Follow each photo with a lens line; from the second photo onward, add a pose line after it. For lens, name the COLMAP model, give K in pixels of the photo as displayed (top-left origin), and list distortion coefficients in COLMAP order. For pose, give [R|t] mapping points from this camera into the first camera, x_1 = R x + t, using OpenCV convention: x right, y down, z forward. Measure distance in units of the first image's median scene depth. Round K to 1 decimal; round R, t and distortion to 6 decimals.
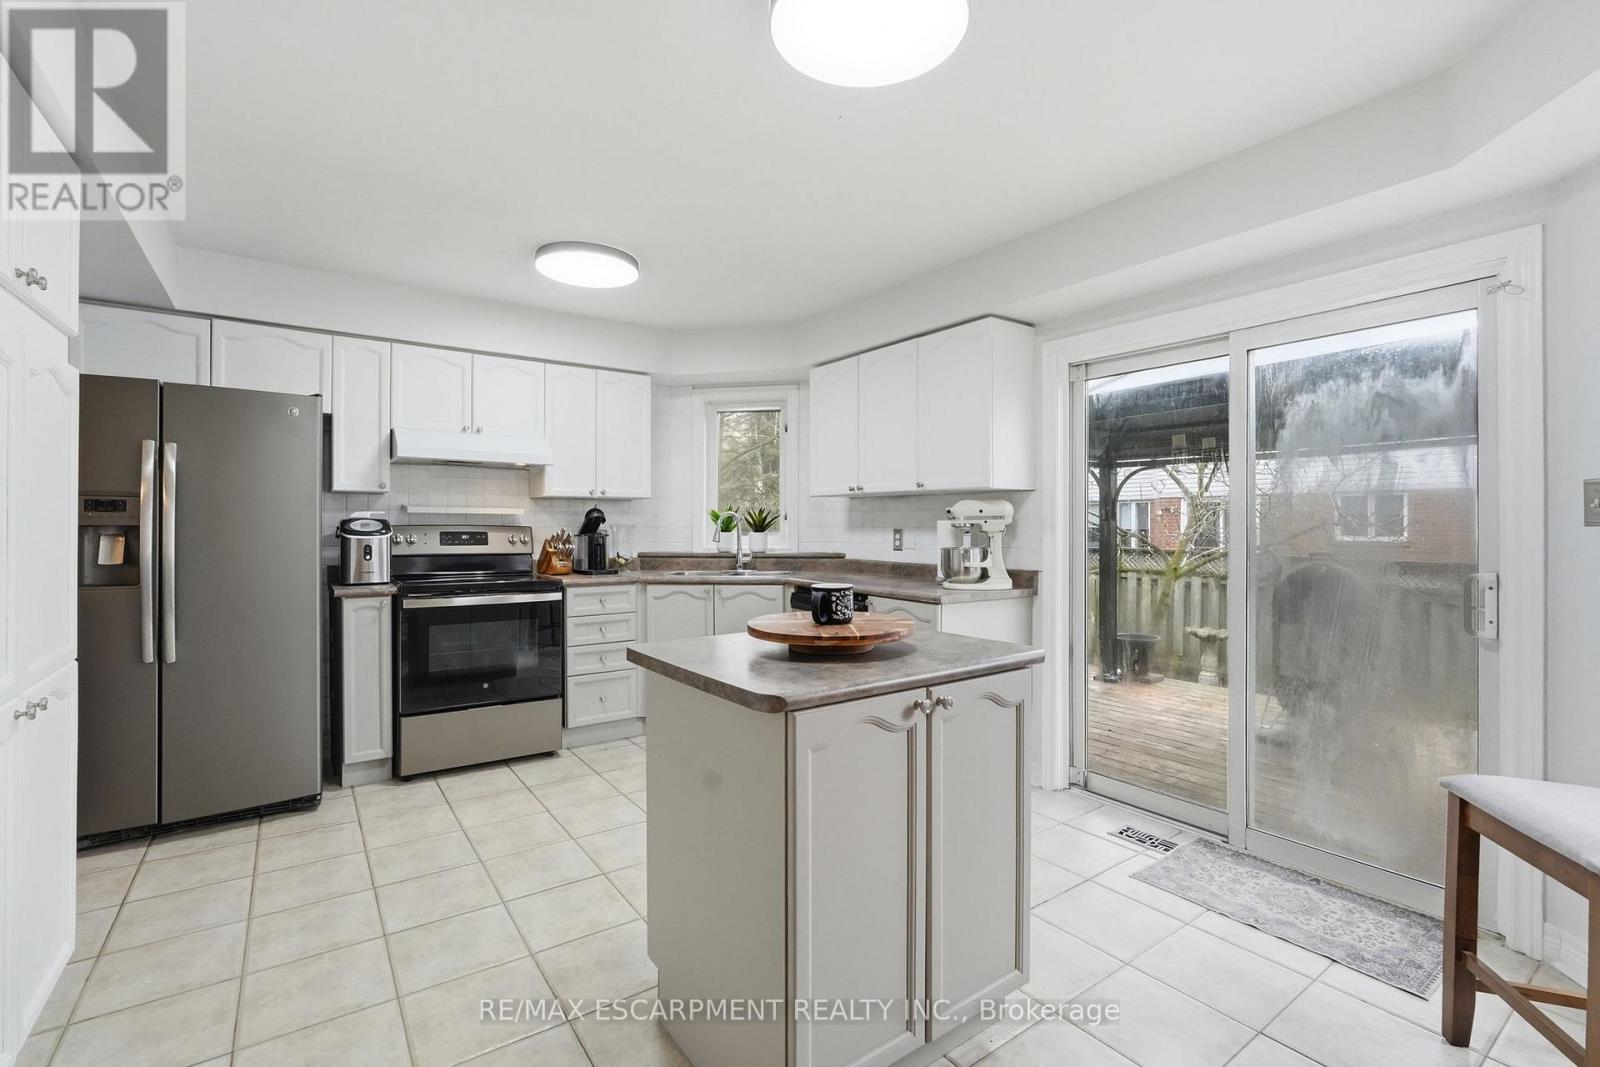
lens RADIAL K [[709.8, 0, 799.9], [0, 709.8, 529.9], [0, 0, 1]] dist [-0.009114, 0.000303]
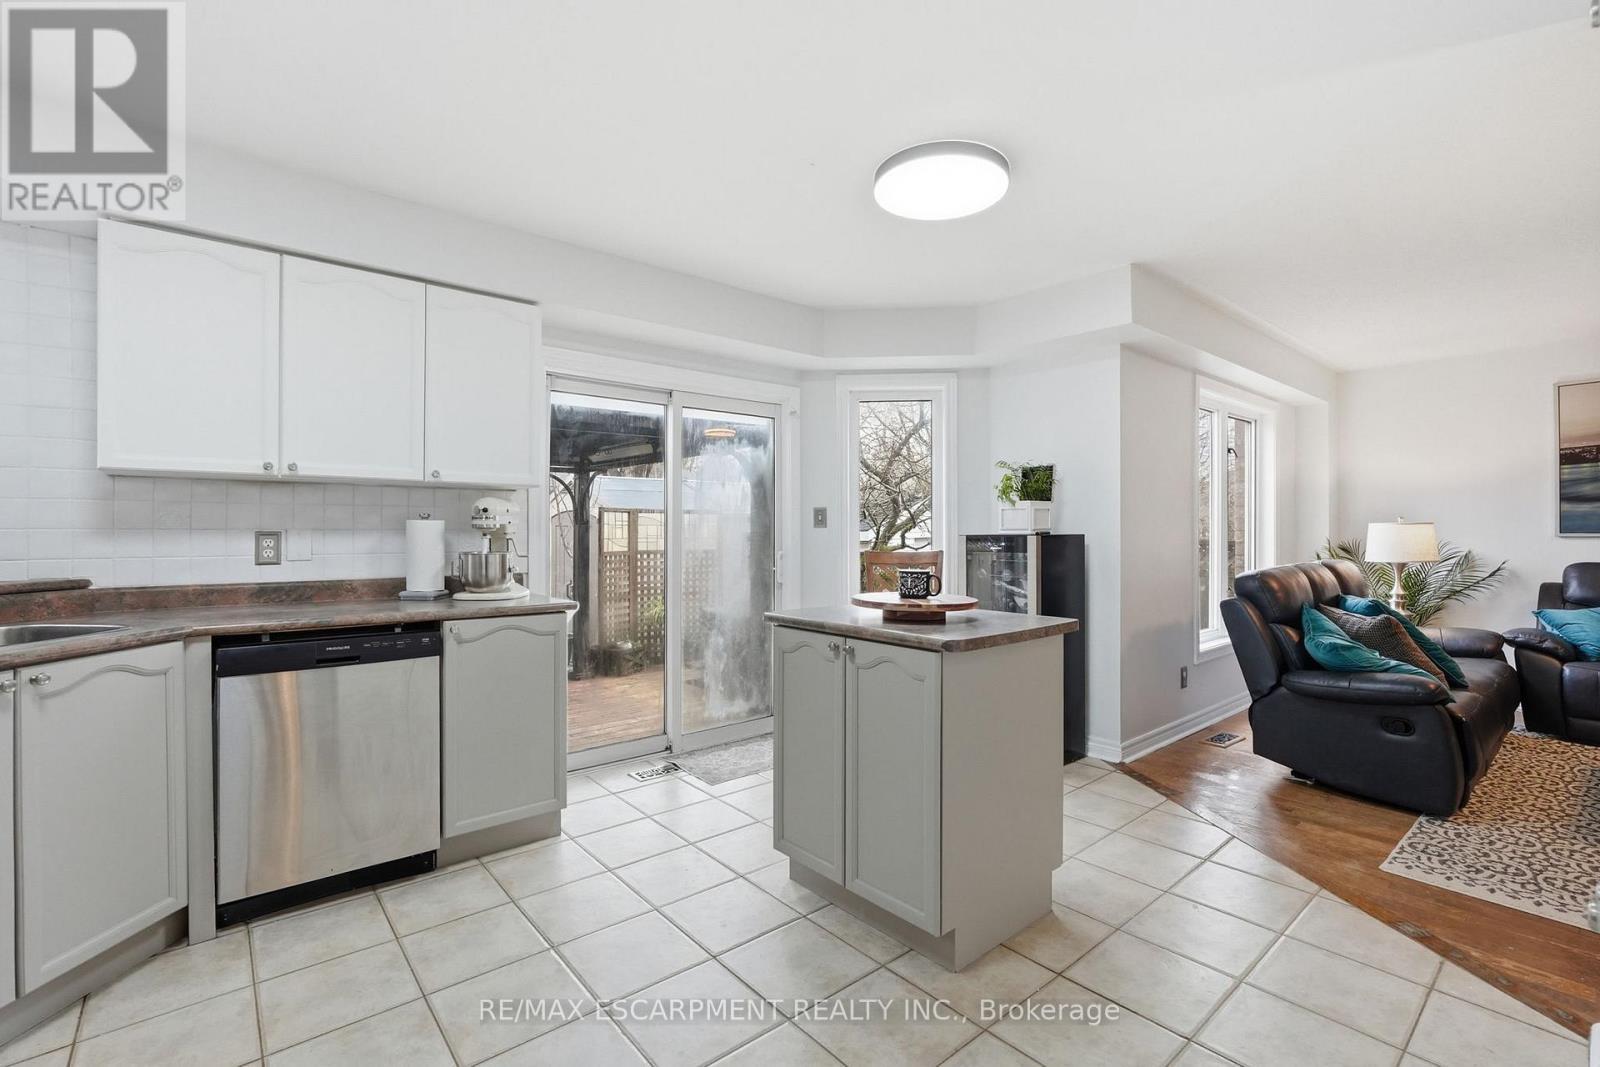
lens RADIAL K [[709.8, 0, 800.5], [0, 709.8, 531.2], [0, 0, 1]] dist [-0.009114, 0.000303]
pose [[-0.067693, -0.005047, 0.997693, -0.563558], [0.004834, 0.999974, 0.005387, -0.002918], [-0.997694, 0.005188, -0.067667, 0.575212]]
